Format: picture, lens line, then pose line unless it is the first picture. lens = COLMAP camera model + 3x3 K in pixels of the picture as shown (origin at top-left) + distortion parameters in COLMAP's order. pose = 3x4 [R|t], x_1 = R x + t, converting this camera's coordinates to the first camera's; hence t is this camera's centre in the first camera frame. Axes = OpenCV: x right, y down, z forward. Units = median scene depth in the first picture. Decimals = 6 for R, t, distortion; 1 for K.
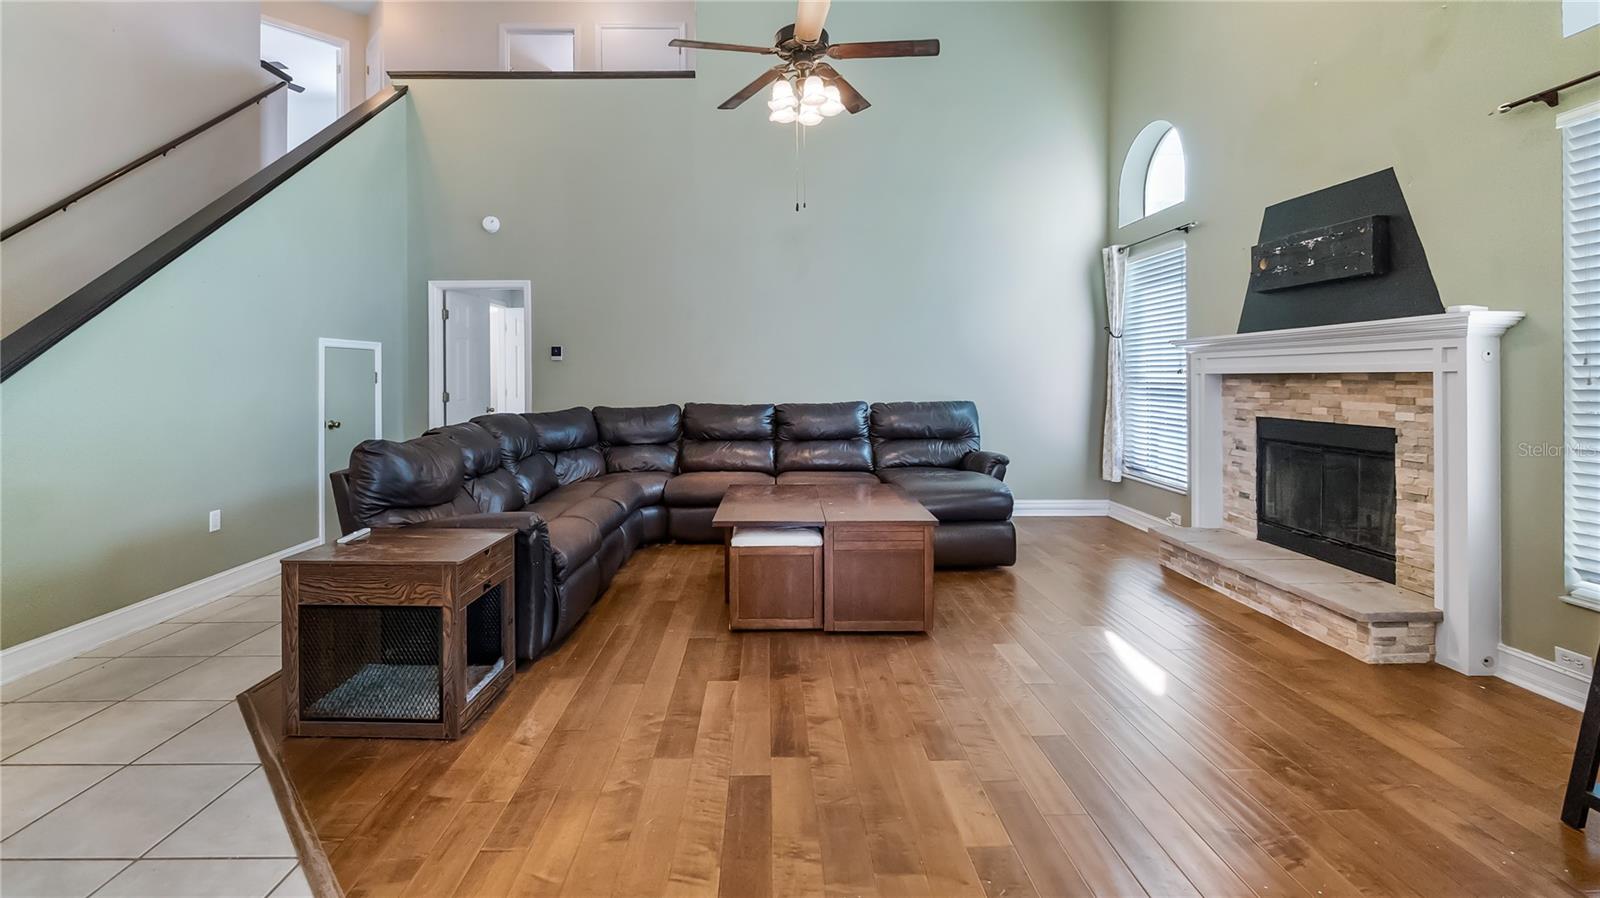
lens RADIAL K [[669.3, 0, 767.9], [0, 669.3, 373.6], [0, 0, 1]] dist [-0.007294, 0.002039]
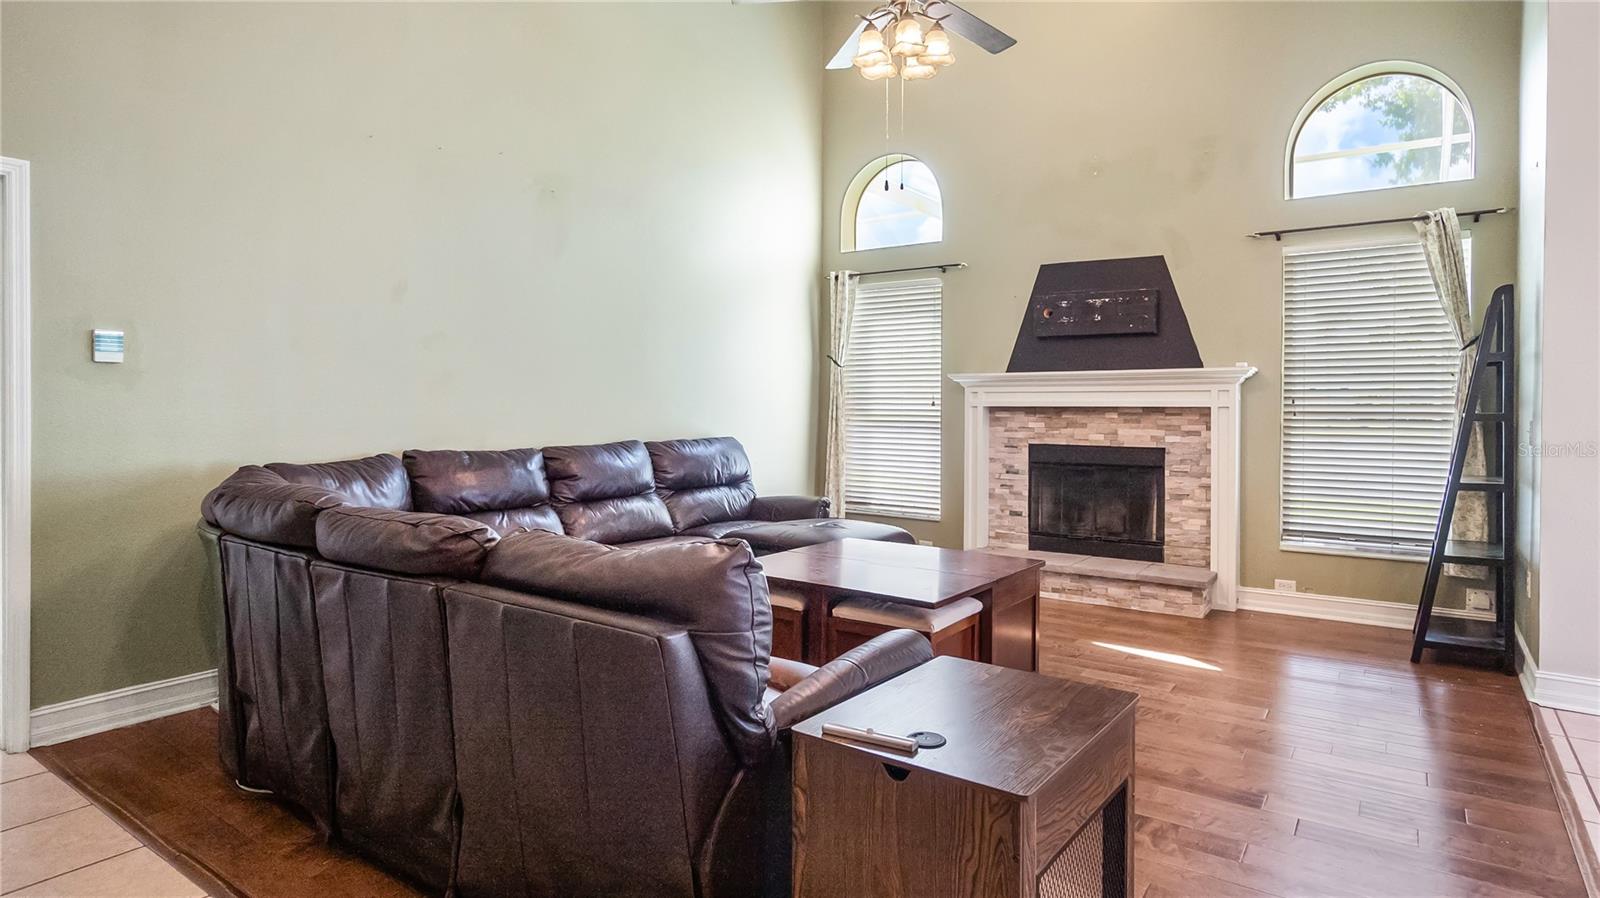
lens RADIAL K [[893.8, 0, 809.9], [0, 893.8, 408.8], [0, 0, 1]] dist [-0.005199, 0.001544]
pose [[0.565766, 0.005214, 0.824549, -0.830387], [-0.011331, 0.999935, 0.001452, 0.006365], [-0.824488, -0.010165, 0.565788, 0.481752]]
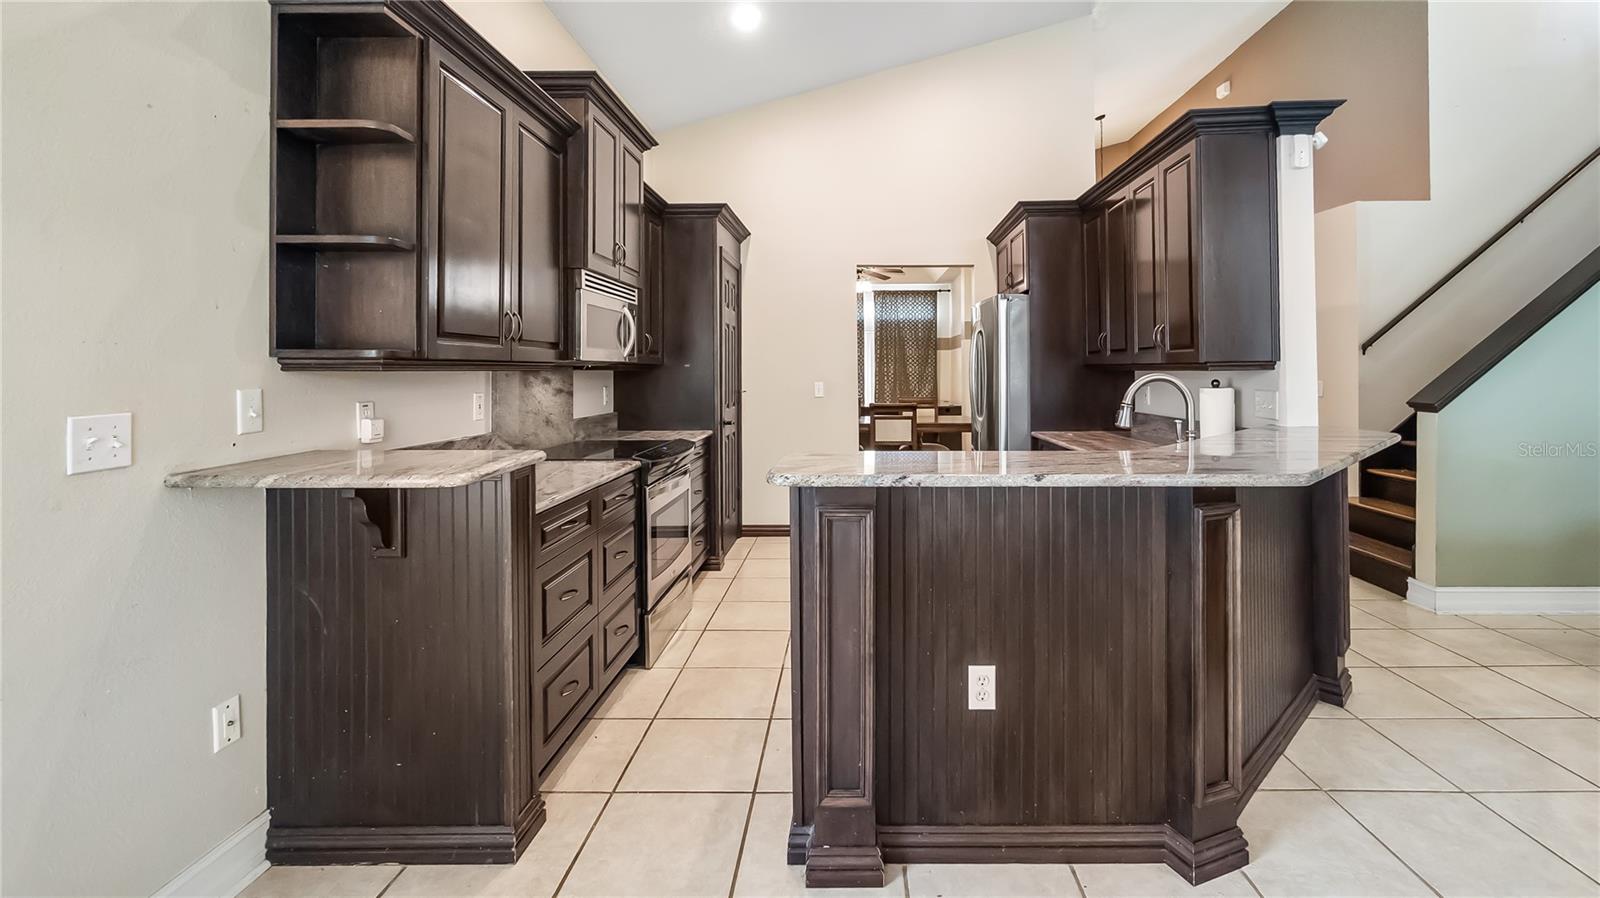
lens RADIAL K [[704.4, 0, 825.6], [0, 704.4, 374.7], [0, 0, 1]] dist [0.000327, -0.000127]
pose [[-0.001501, 0.010634, -0.999942, 0.131279], [0.009659, 0.999897, 0.010619, -0.012349], [0.999952, -0.009643, -0.001604, -0.168066]]
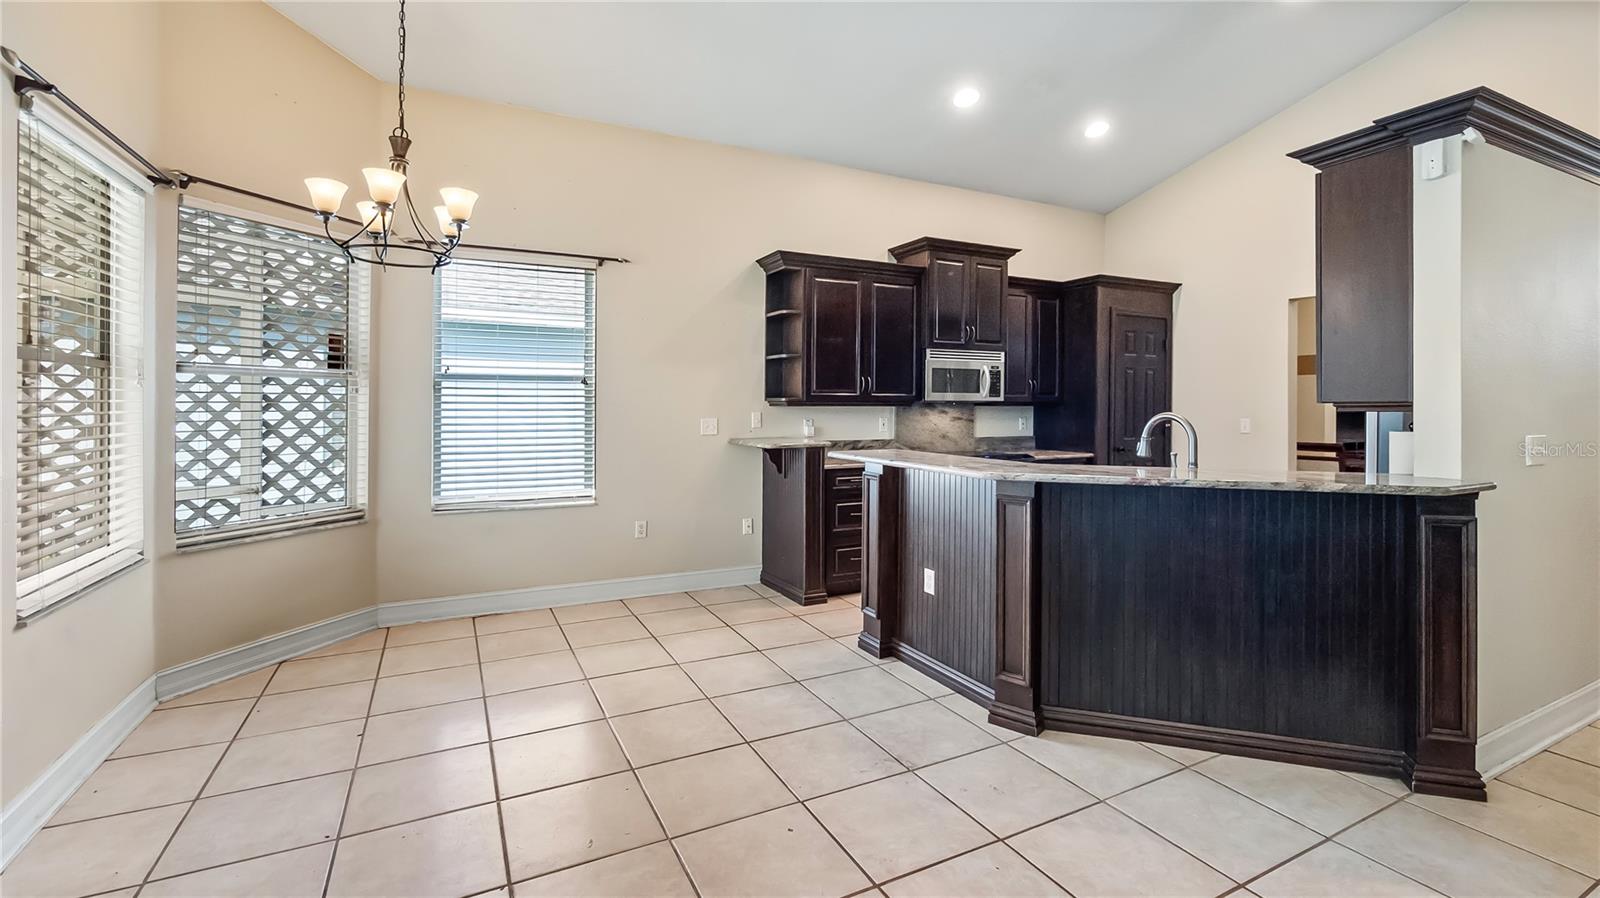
lens RADIAL K [[628.2, 0, 757.4], [0, 628.2, 414.2], [0, 0, 1]] dist [0.001073, -0.000087]
pose [[-0.892960, 0.009897, -0.450028, 0.198168], [0.005188, 0.999918, 0.011696, -0.011944], [0.450107, 0.008109, -0.892938, 0.553381]]
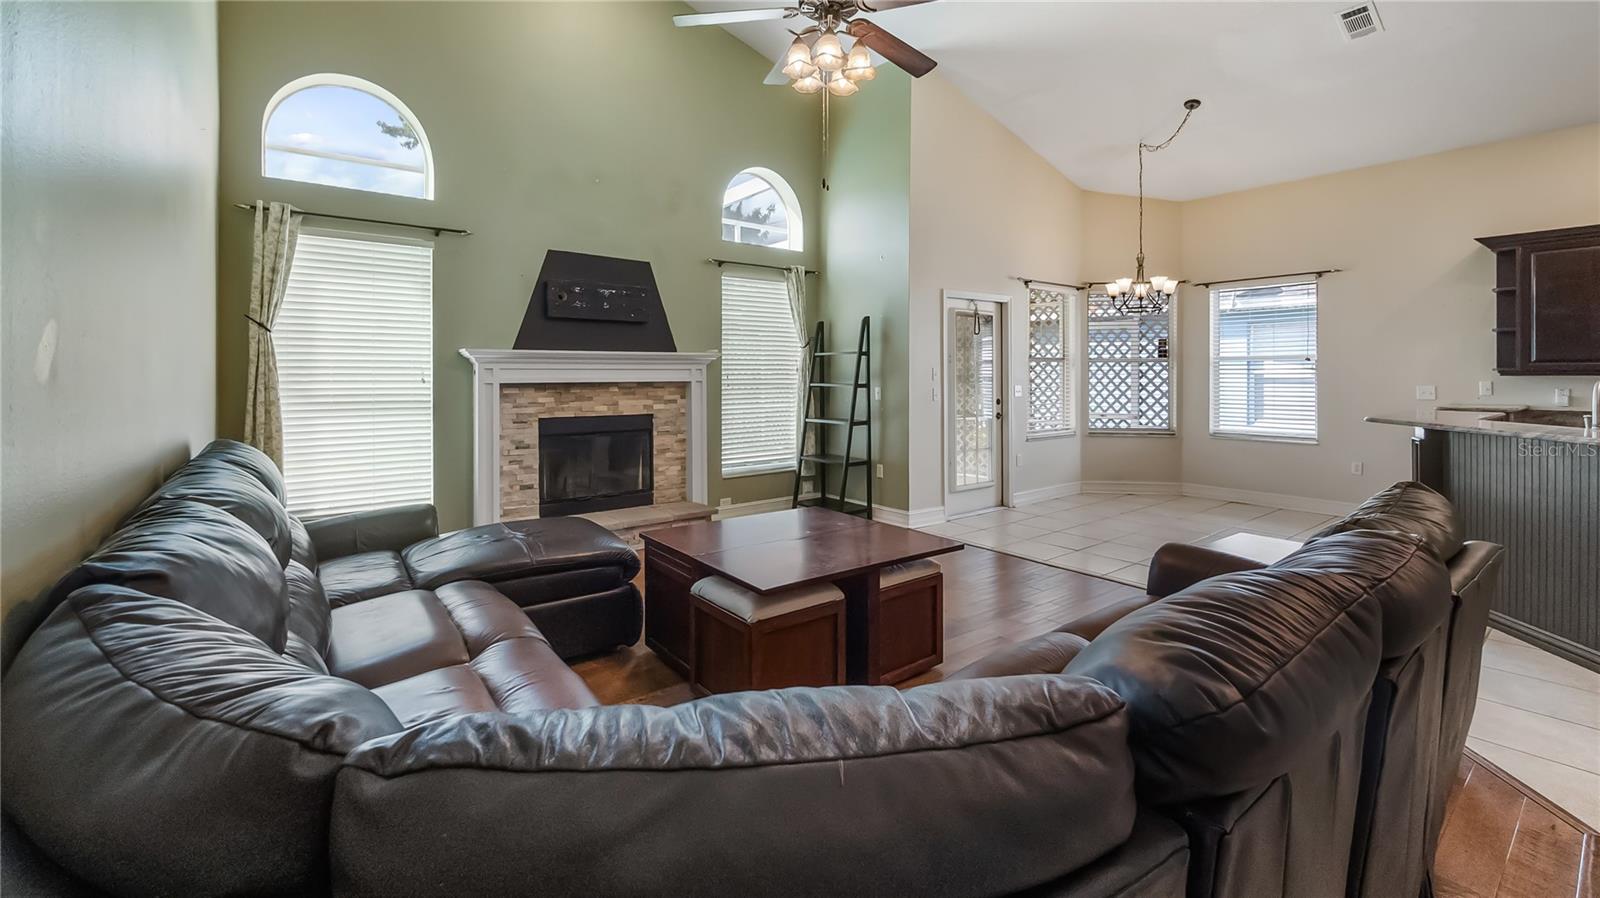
lens RADIAL K [[669.3, 0, 810.7], [0, 669.3, 376.9], [0, 0, 1]] dist [-0.007294, 0.002039]
pose [[-0.631903, 0.004751, 0.775033, -0.568254], [0.001080, 0.999986, -0.005250, -0.004083], [-0.775047, -0.002481, -0.631899, 1.517921]]
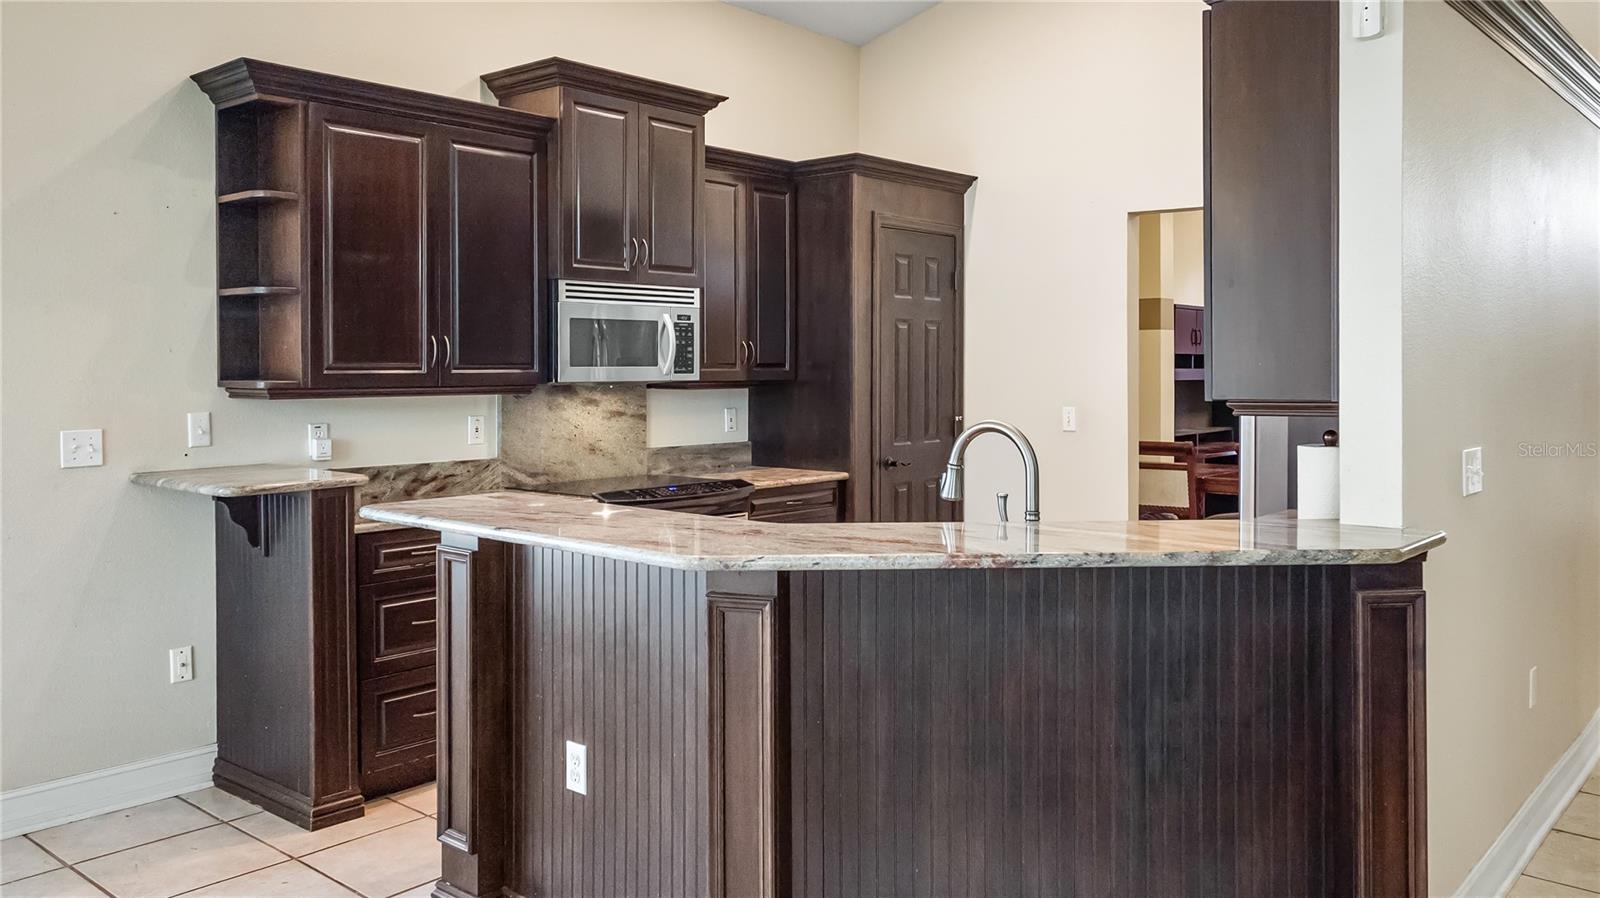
lens RADIAL K [[1192.0, 0, 677.3], [0, 1192.0, 406.5], [0, 0, 1]] dist [0.009488, 0.005499]
pose [[-0.670679, 0.030494, -0.741121, 0.146665], [0.009734, 0.999430, 0.032313, -0.037318], [0.741684, 0.014457, -0.670594, 0.481132]]
